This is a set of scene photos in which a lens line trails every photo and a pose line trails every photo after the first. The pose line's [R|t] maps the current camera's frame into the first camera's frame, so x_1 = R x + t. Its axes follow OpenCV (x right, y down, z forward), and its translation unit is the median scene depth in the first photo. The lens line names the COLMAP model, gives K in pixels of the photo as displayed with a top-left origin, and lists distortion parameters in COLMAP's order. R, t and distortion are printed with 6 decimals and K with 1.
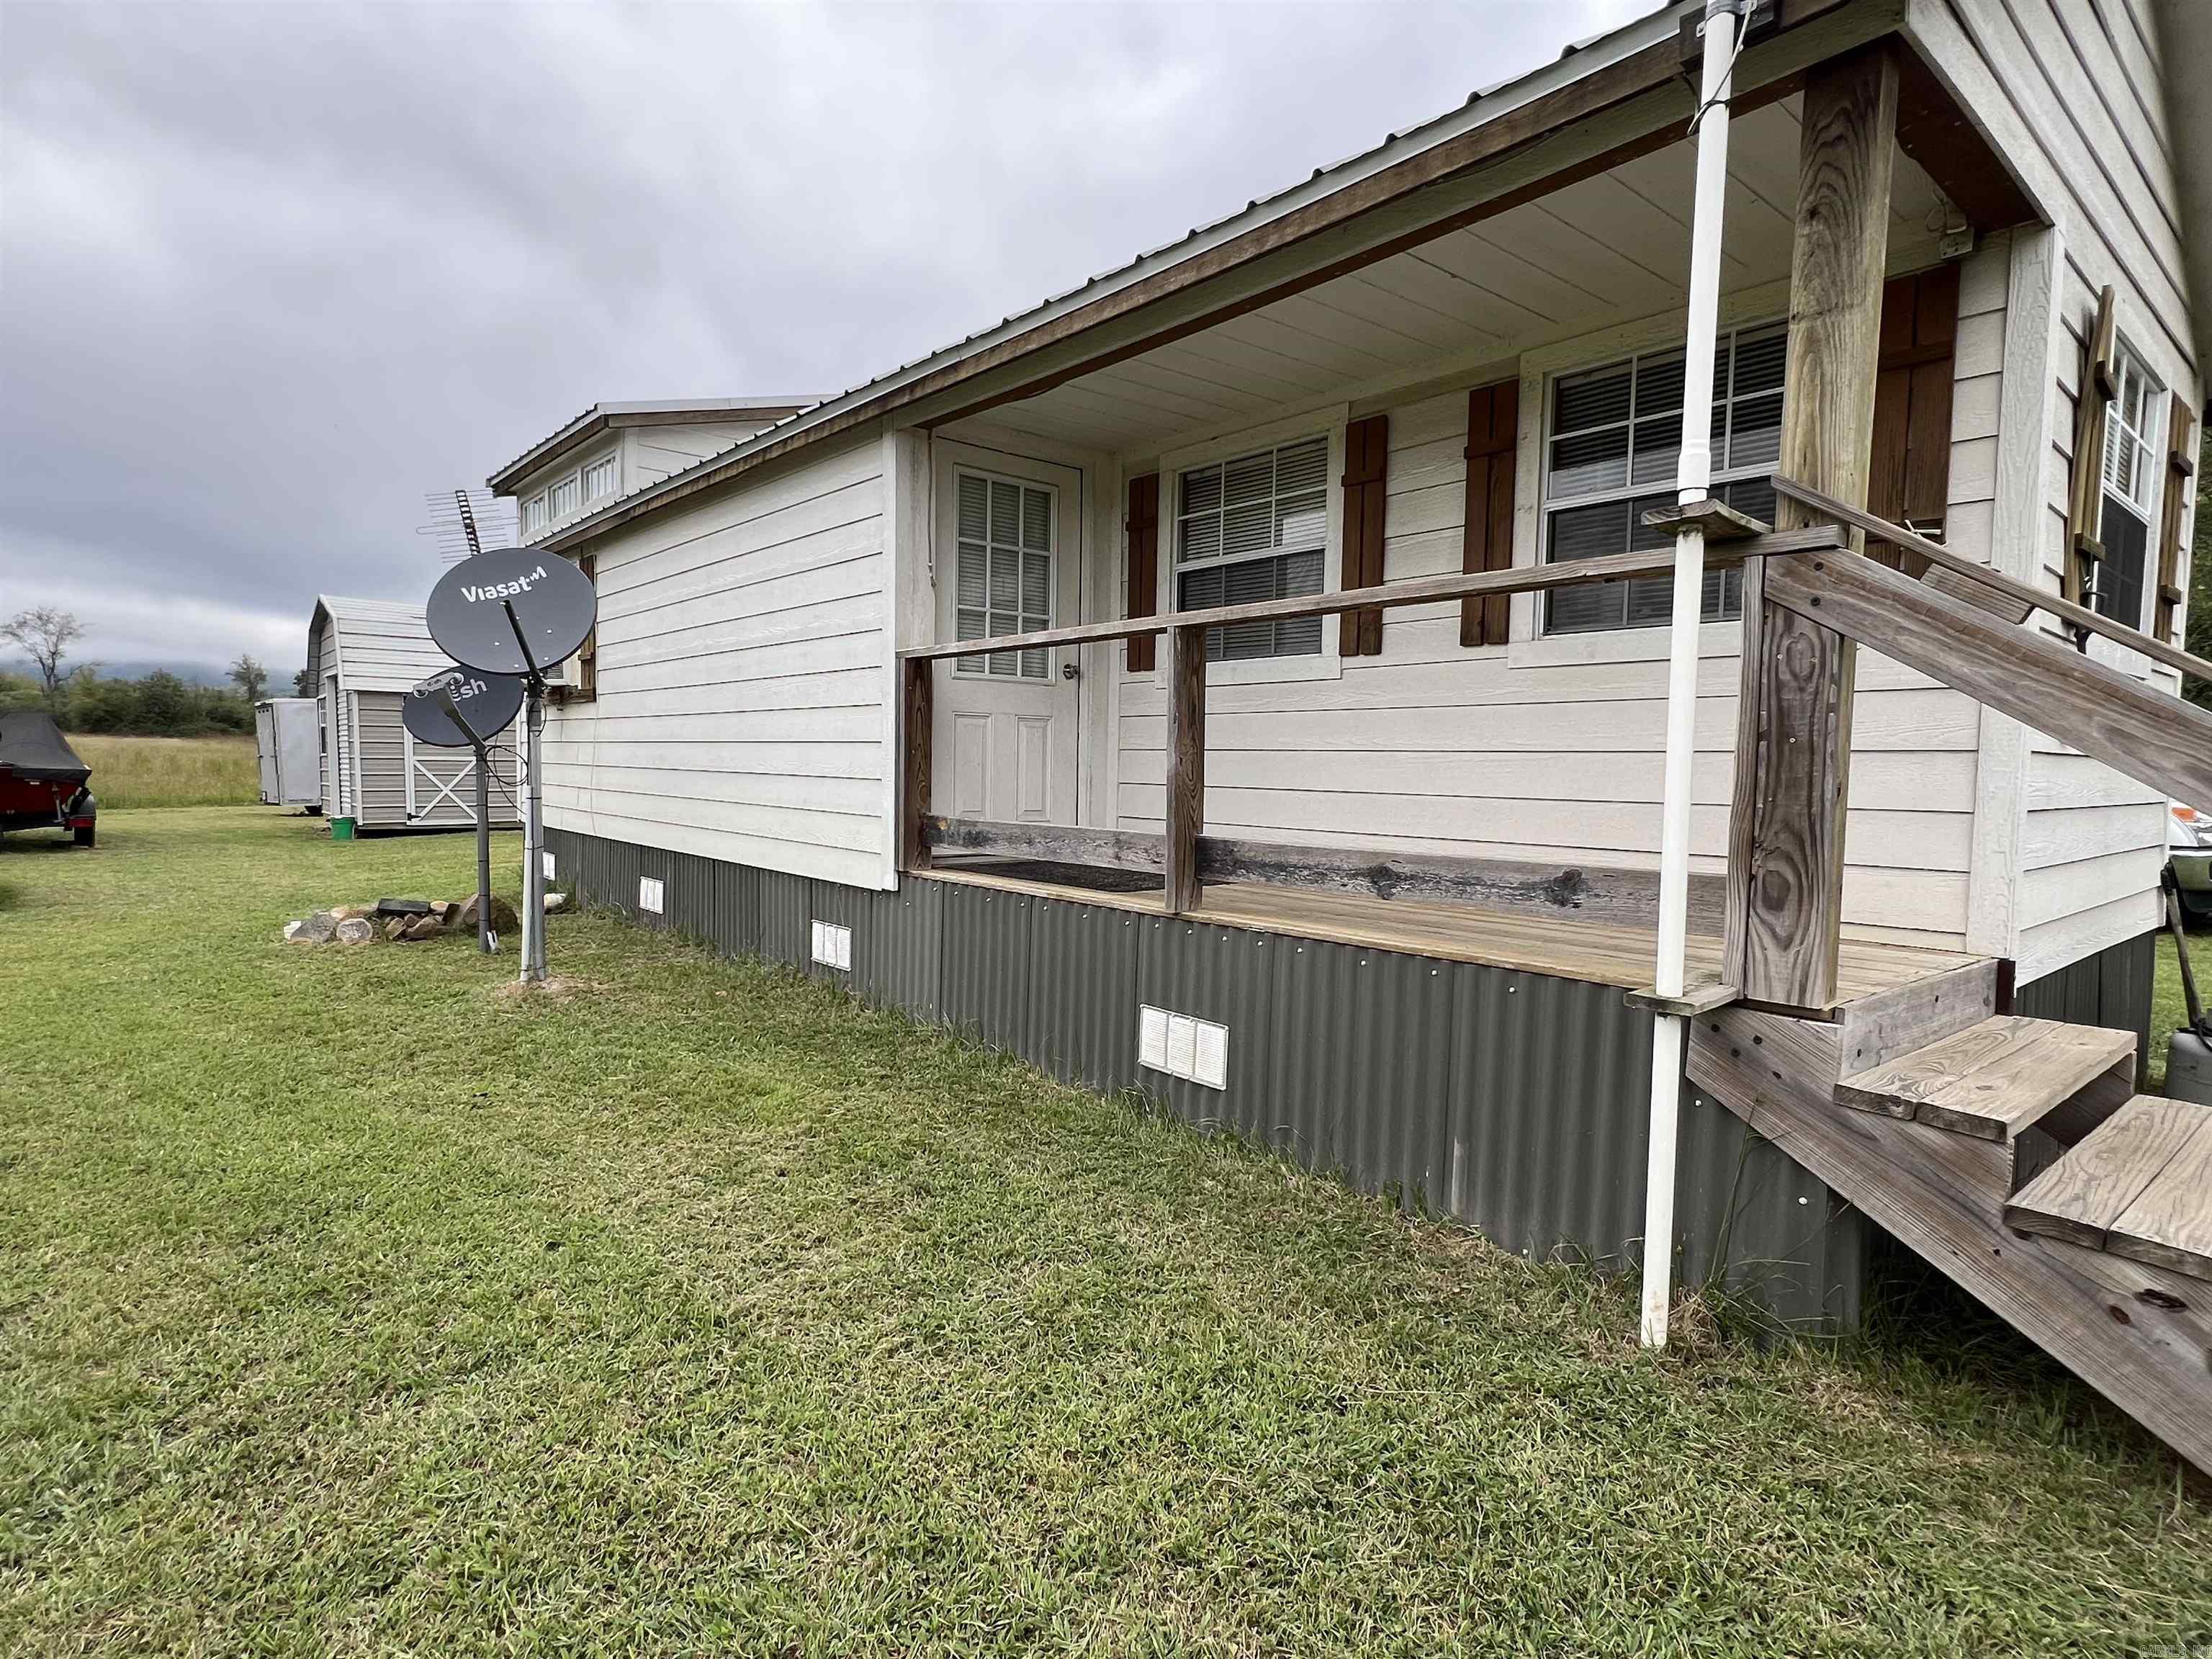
lens RADIAL K [[1162.6, 0, 1103.9], [0, 1162.6, 835.1], [0, 0, 1]] dist [0.001655, 0.000302]
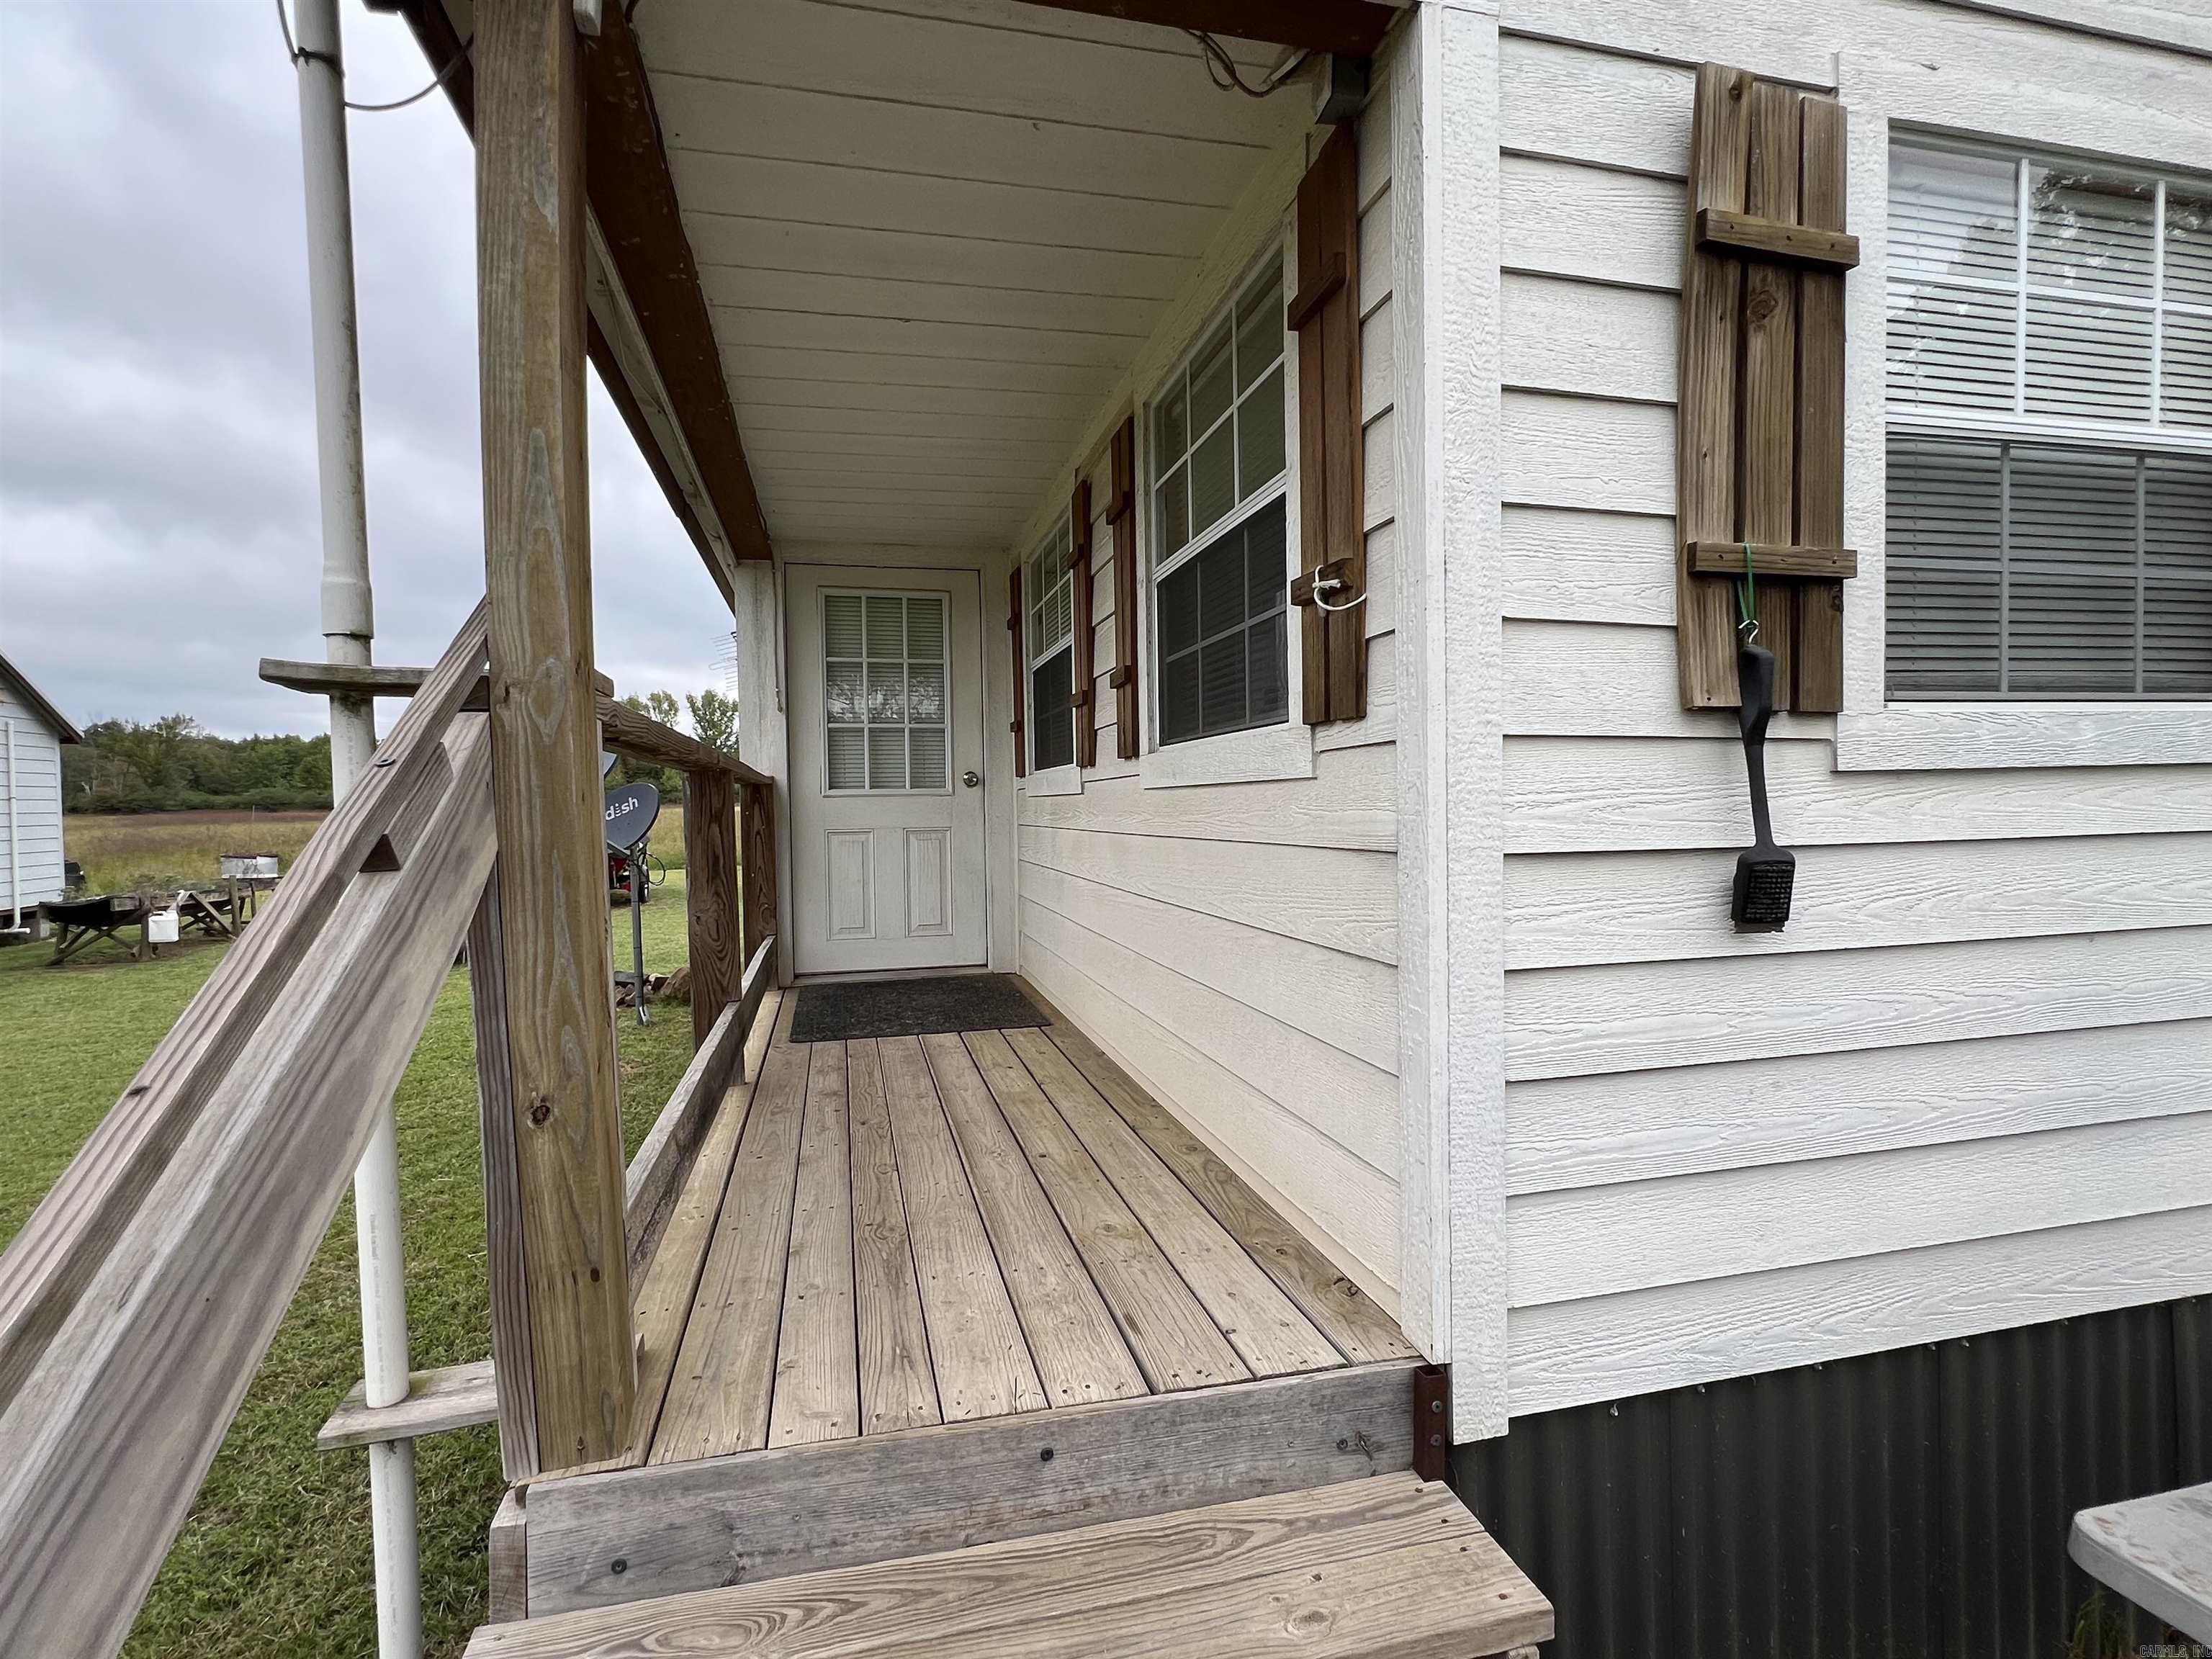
lens RADIAL K [[1057.1, 0, 1100.5], [0, 1057.1, 836.6], [0, 0, 1]] dist [0.000618, 0.000018]
pose [[0.892460, -0.020325, -0.450669, 0.490479], [0.007889, 0.999535, -0.029456, -0.069943], [0.451058, 0.022734, 0.892205, 0.279969]]
